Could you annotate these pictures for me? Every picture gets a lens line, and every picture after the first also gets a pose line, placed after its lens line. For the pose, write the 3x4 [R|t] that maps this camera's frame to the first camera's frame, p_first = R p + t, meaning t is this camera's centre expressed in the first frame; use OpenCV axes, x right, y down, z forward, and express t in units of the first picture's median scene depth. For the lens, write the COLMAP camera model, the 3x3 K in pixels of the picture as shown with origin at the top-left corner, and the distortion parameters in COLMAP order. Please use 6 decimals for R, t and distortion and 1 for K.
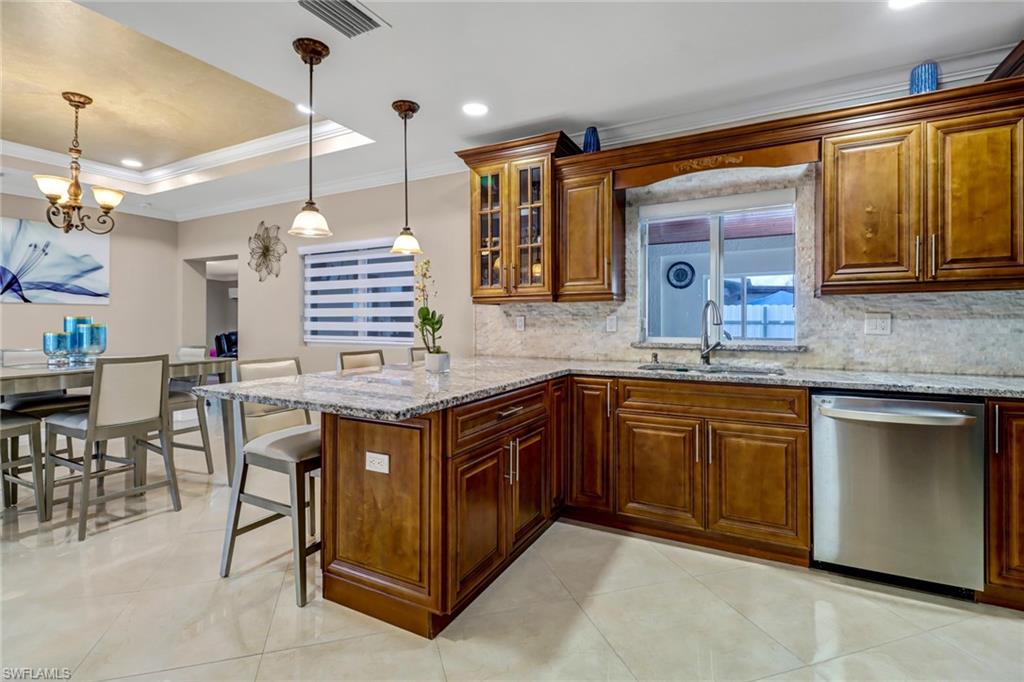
lens RADIAL K [[483.2, 0, 503.7], [0, 483.2, 319.7], [0, 0, 1]] dist [-0.003068, -0.007266]
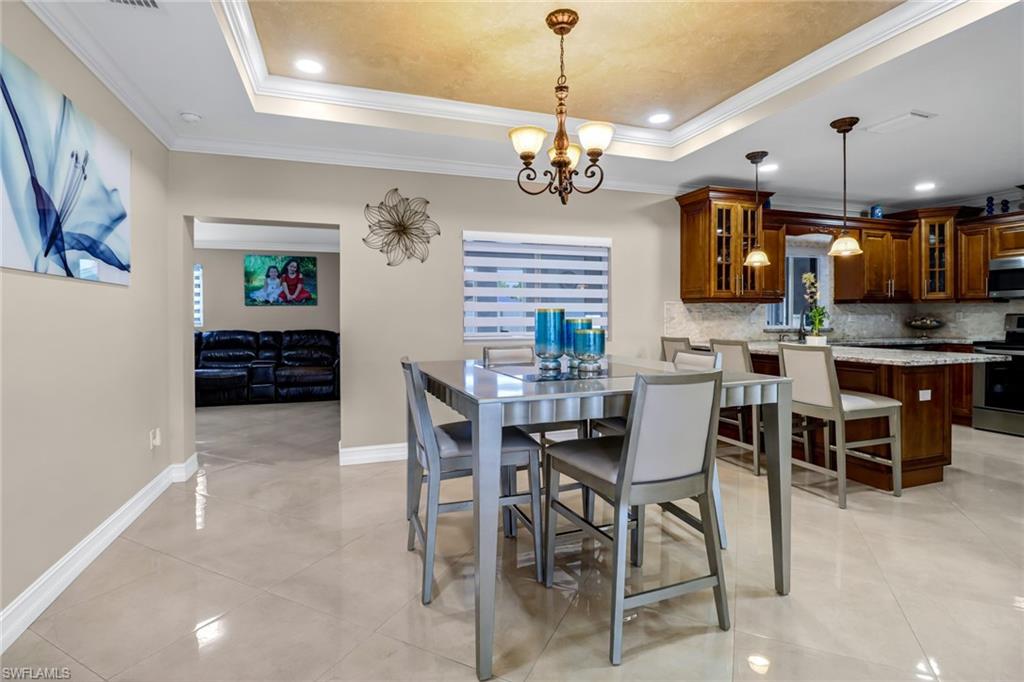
lens RADIAL K [[483.2, 0, 495.5], [0, 483.2, 316.6], [0, 0, 1]] dist [-0.003068, -0.007266]
pose [[0.680958, -0.001237, 0.732321, -1.750836], [0.000604, 0.999999, 0.001127, 0.003182], [-0.732322, -0.000326, 0.680958, 0.639671]]
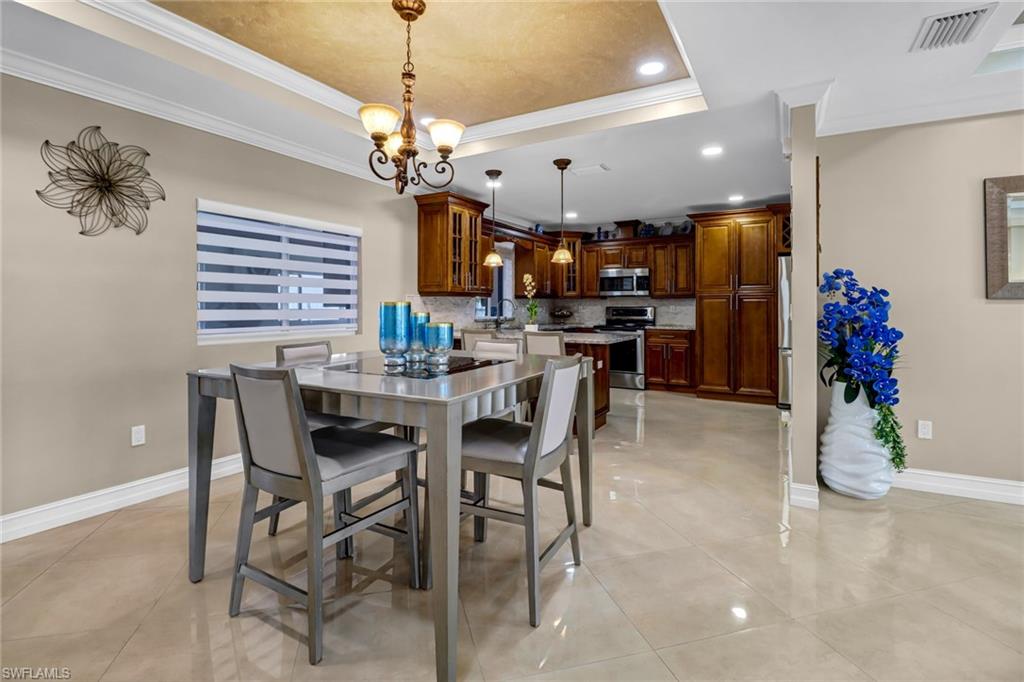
lens RADIAL K [[483.2, 0, 503.2], [0, 483.2, 303.8], [0, 0, 1]] dist [-0.003068, -0.007266]
pose [[0.030828, 0.006417, 0.999504, -1.870747], [-0.003004, 0.999975, -0.006328, -0.001473], [-0.999520, -0.002807, 0.030847, 0.950468]]
